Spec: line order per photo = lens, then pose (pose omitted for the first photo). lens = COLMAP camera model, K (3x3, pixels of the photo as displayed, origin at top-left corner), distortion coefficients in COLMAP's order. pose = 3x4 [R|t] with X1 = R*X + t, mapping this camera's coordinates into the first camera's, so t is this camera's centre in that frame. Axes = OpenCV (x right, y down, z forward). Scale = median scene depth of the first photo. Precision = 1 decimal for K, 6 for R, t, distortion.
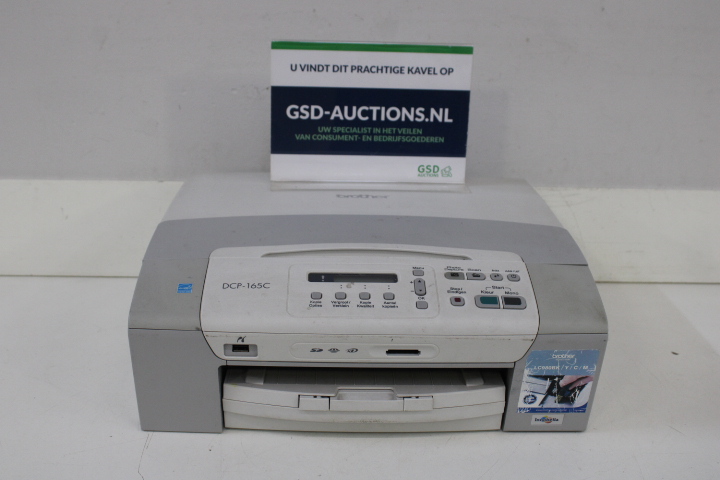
lens RADIAL K [[890.3, 0, 362.9], [0, 890.3, 238.6], [0, 0, 1]] dist [-0.073876, 0.000000]
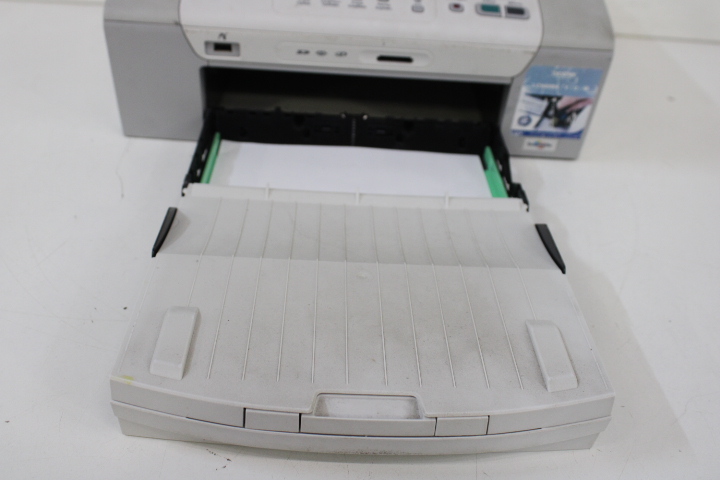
lens RADIAL K [[782.7, 0, 362.6], [0, 782.7, 236.1], [0, 0, 1]] dist [-0.114664, 0.000000]
pose [[0.998978, 0.045152, 0.001918, 0.017214], [-0.044261, 0.968931, 0.243339, 0.107415], [0.009129, -0.243175, 0.969939, 0.152902]]
